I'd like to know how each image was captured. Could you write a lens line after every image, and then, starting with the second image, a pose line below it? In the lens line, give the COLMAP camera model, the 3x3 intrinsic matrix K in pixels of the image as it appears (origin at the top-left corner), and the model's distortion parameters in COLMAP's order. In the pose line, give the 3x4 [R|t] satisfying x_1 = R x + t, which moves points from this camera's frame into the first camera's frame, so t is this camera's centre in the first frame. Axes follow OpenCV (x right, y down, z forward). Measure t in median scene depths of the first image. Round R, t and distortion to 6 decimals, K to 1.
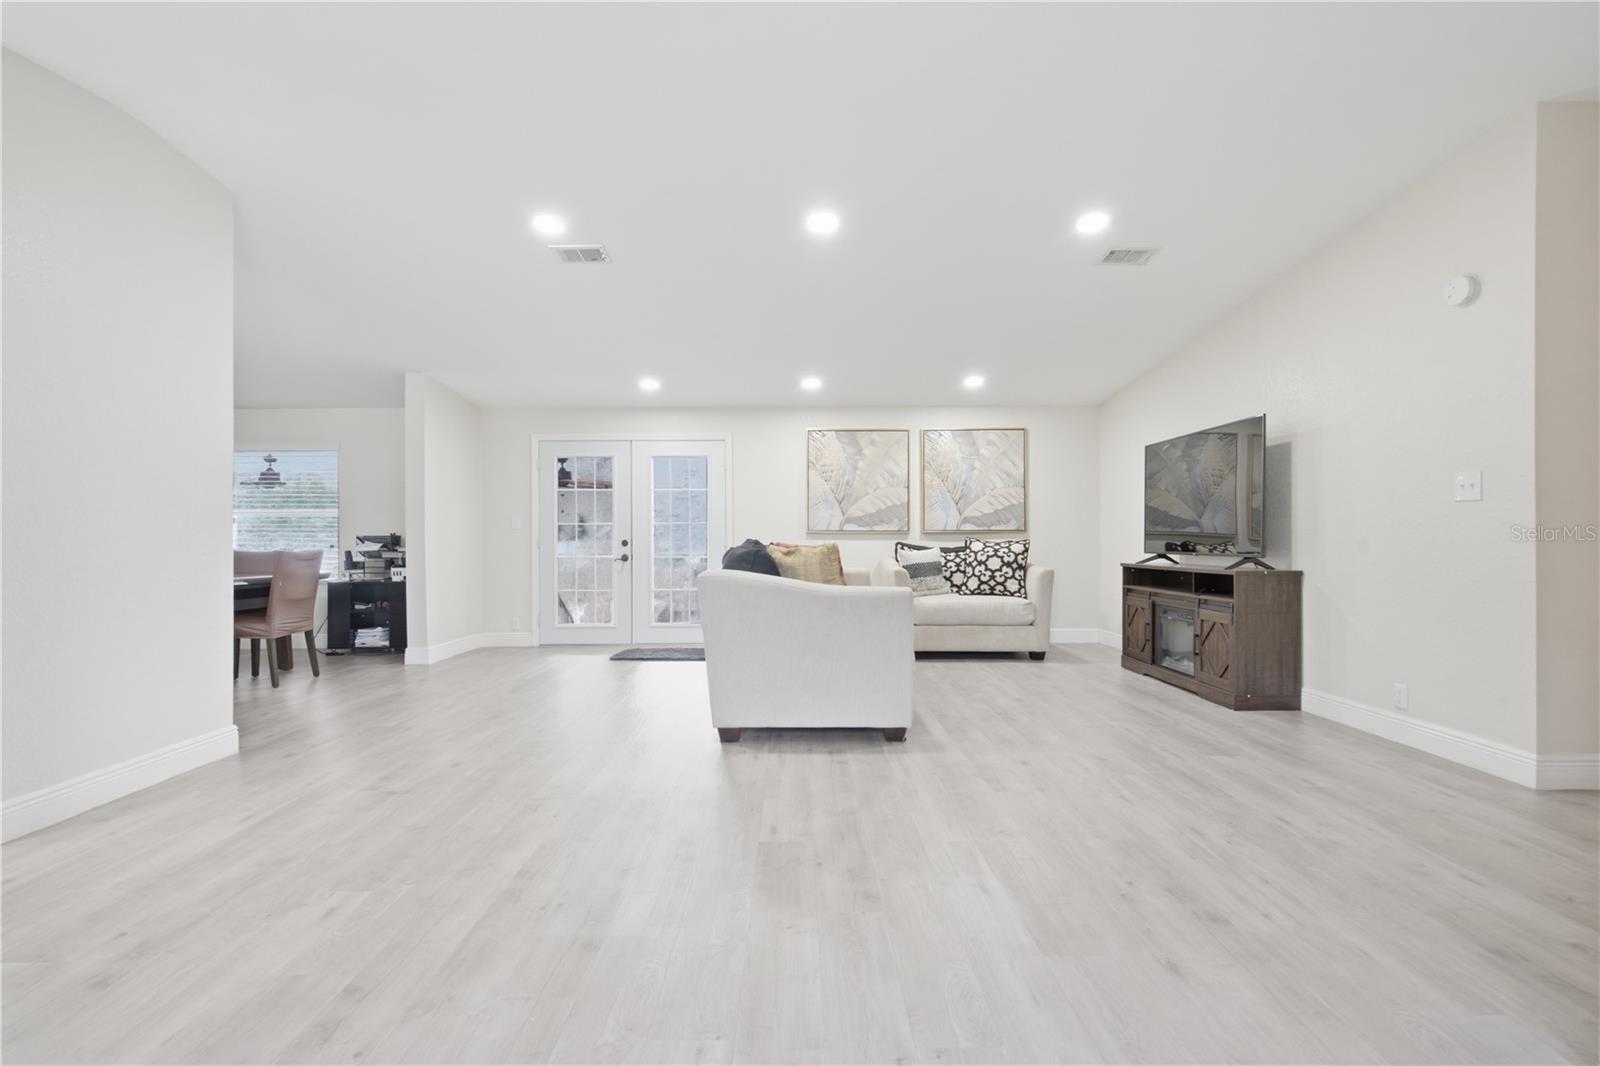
lens RADIAL K [[765.6, 0, 806.2], [0, 765.6, 509.8], [0, 0, 1]] dist [0.000839, 0.000080]
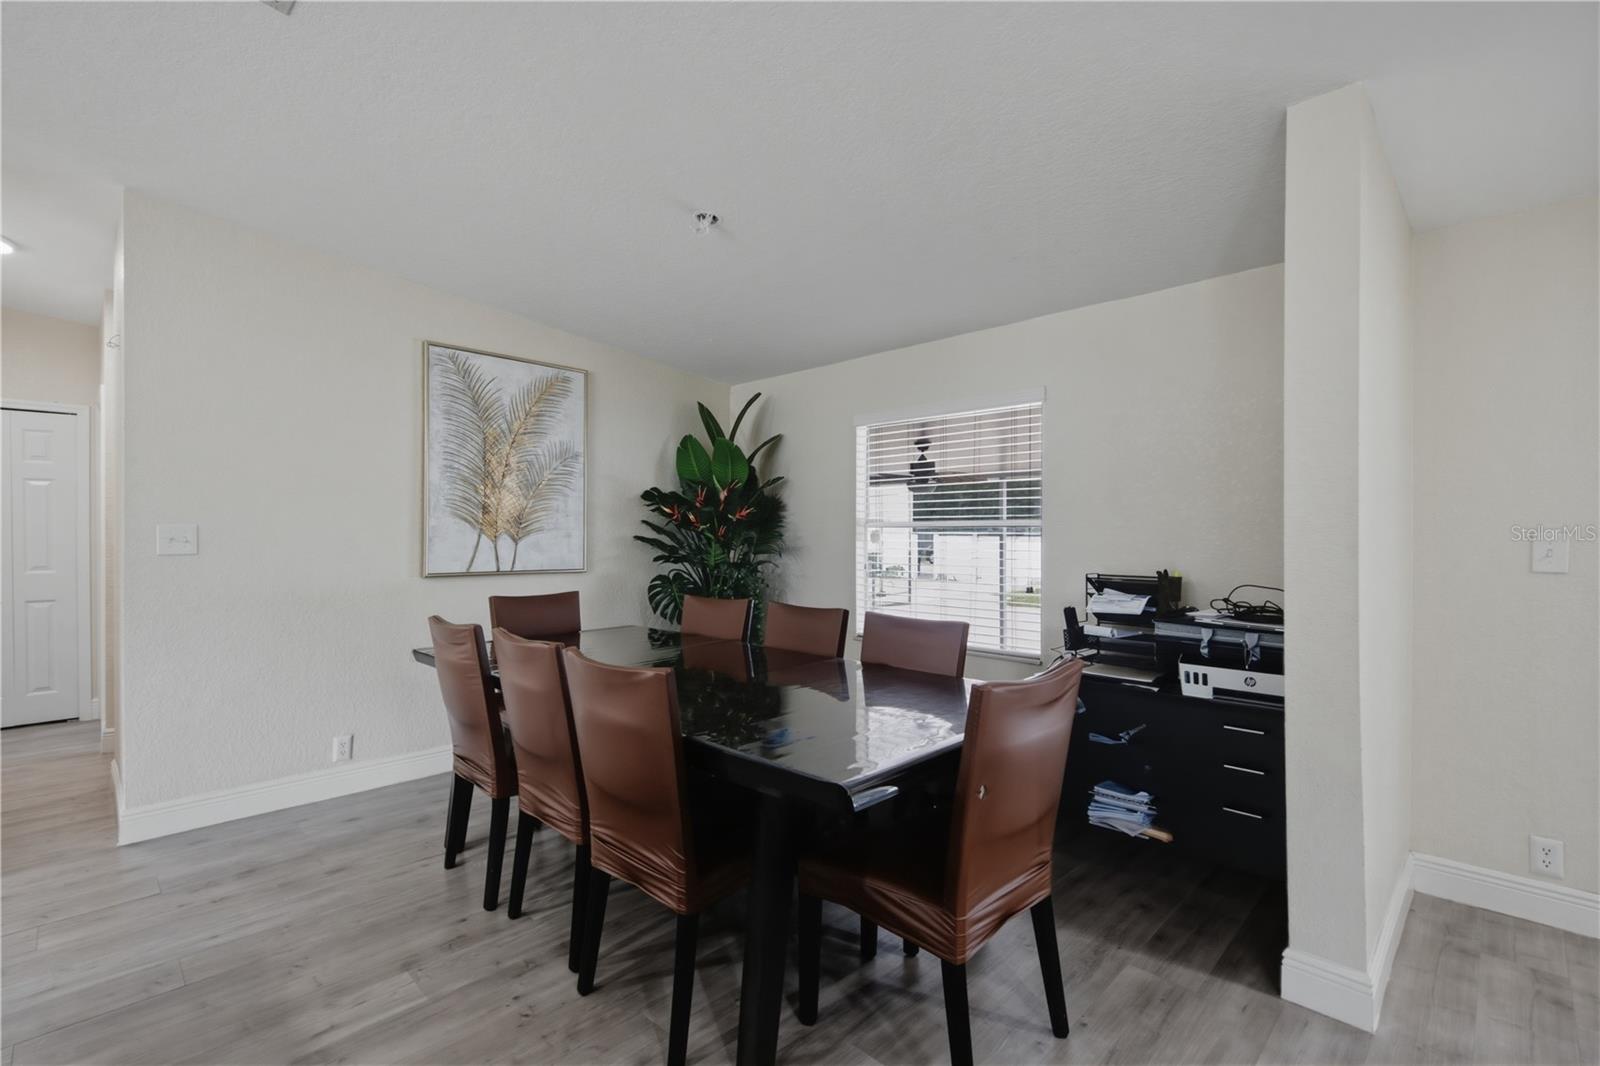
lens RADIAL K [[719.0, 0, 795.9], [0, 719.0, 528.7], [0, 0, 1]] dist [0.000640, 0.000086]
pose [[0.710020, 0.002783, -0.704176, -0.413870], [0.016469, 0.999653, 0.020557, -0.005474], [0.703989, -0.026193, 0.709728, 0.583669]]
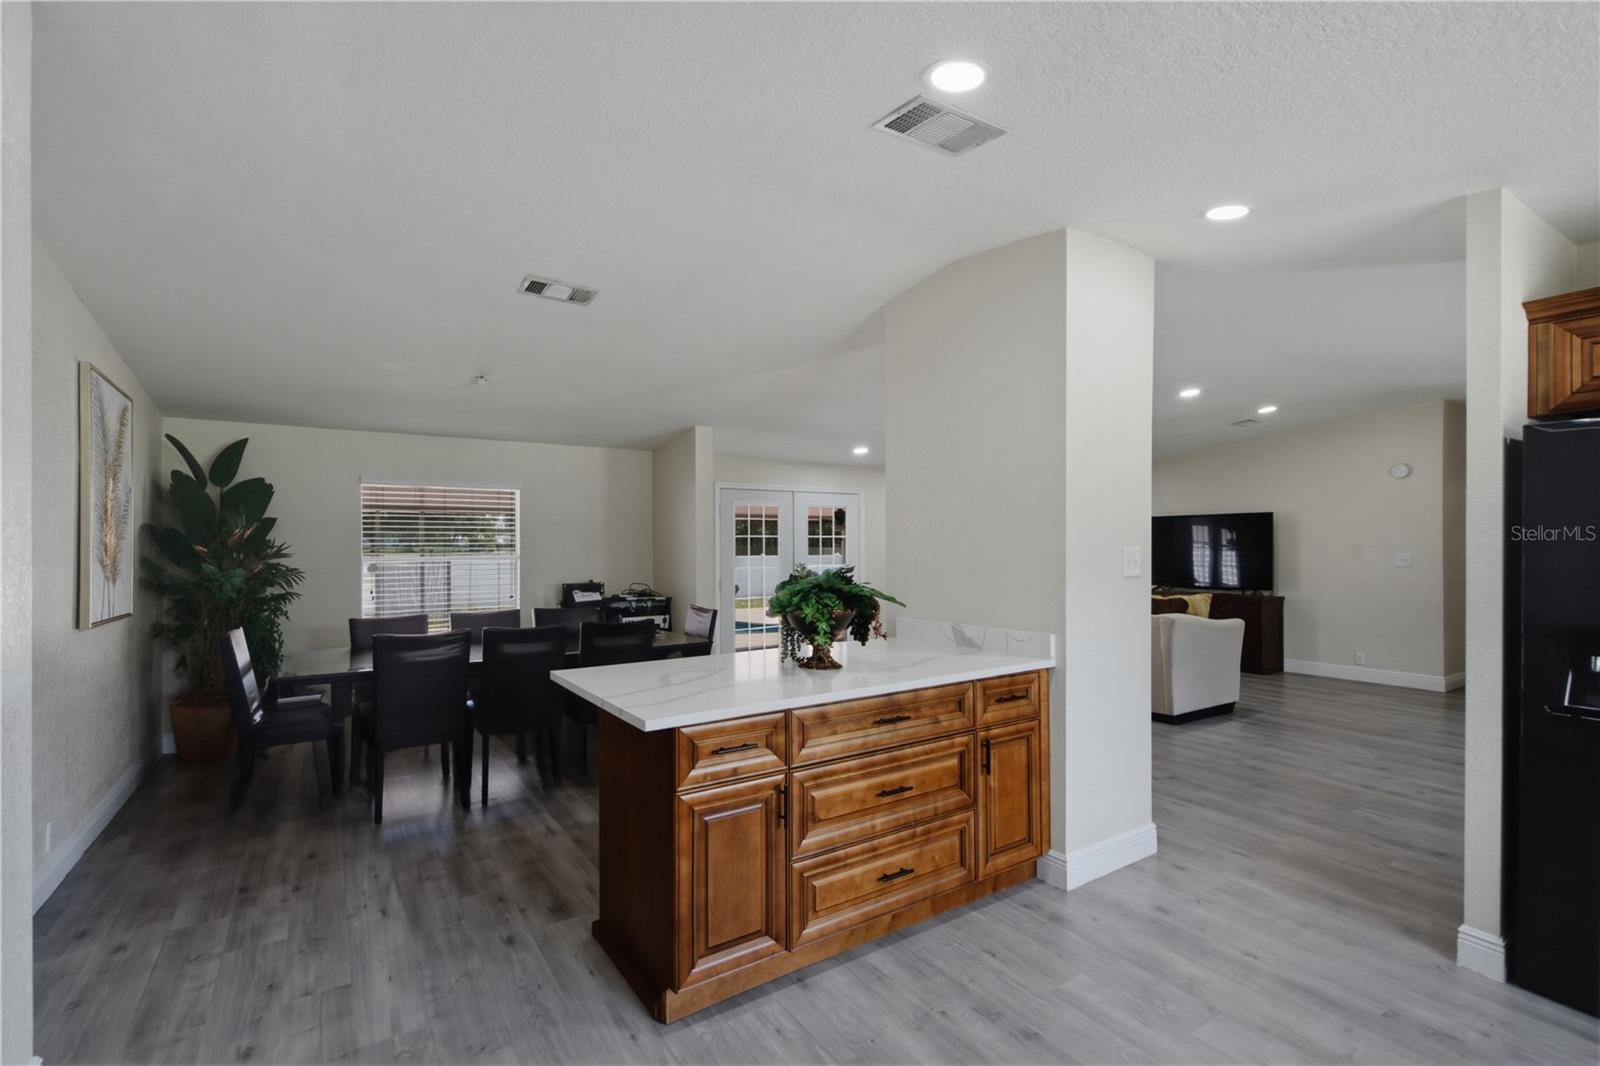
lens RADIAL K [[717.4, 0, 798.3], [0, 717.4, 537.2], [0, 0, 1]] dist [0.001268, 0.000374]
pose [[0.835407, 0.010720, 0.549527, -0.858360], [-0.025634, 0.999482, 0.019473, -0.045591], [-0.549033, -0.030355, 0.835249, 0.109324]]
